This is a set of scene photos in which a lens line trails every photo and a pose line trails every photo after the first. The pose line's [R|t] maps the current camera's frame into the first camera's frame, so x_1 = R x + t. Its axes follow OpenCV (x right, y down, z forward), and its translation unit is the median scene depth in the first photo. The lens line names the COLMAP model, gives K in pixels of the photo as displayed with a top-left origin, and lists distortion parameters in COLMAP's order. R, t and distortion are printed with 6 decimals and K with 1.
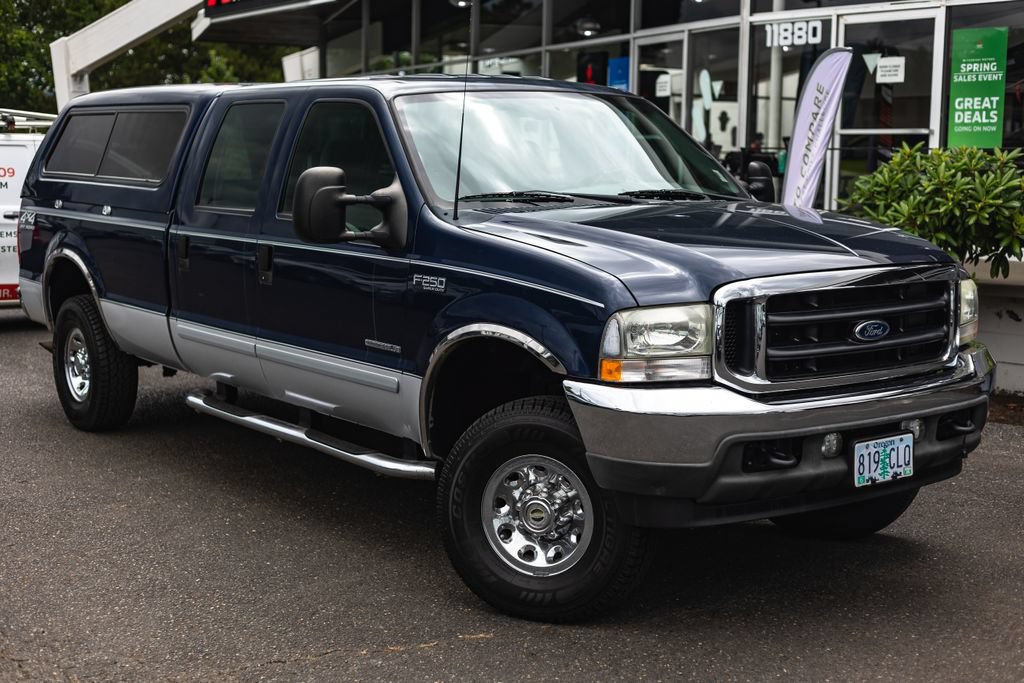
lens RADIAL K [[1501.6, 0, 512.0], [0, 1501.6, 341.5], [0, 0, 1]] dist [0.006225, 0.060949]
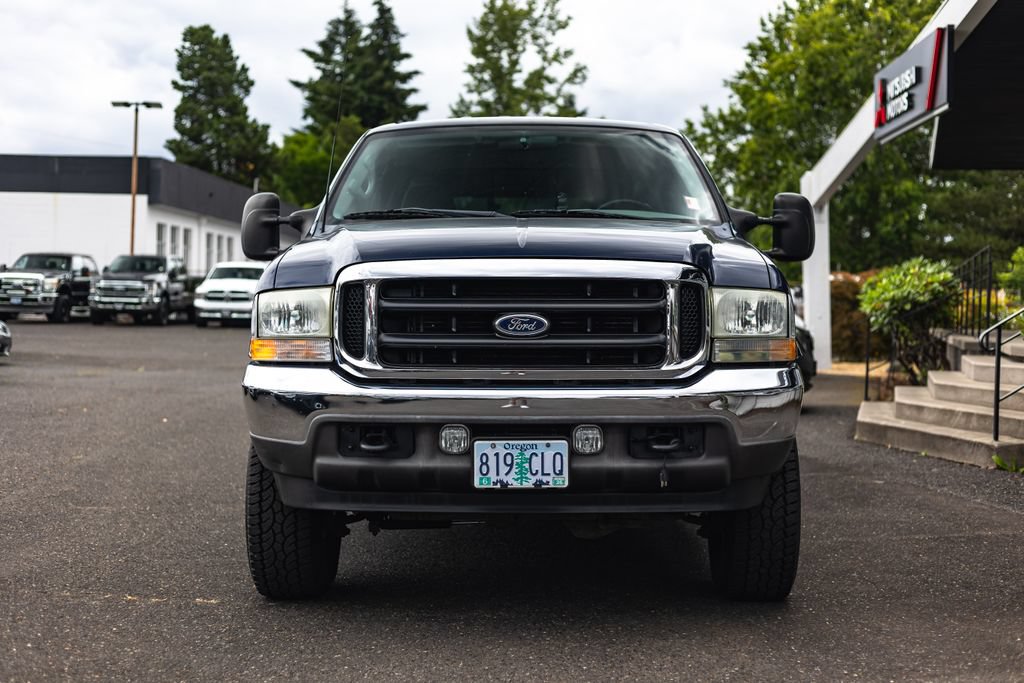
lens RADIAL K [[1466.6, 0, 512.0], [0, 1466.6, 341.5], [0, 0, 1]] dist [0.009055, 0.033396]
pose [[0.801929, 0.020509, -0.597068, 0.743490], [-0.082316, 0.993671, -0.076427, 0.069811], [0.591722, 0.110437, 0.798542, 0.255218]]
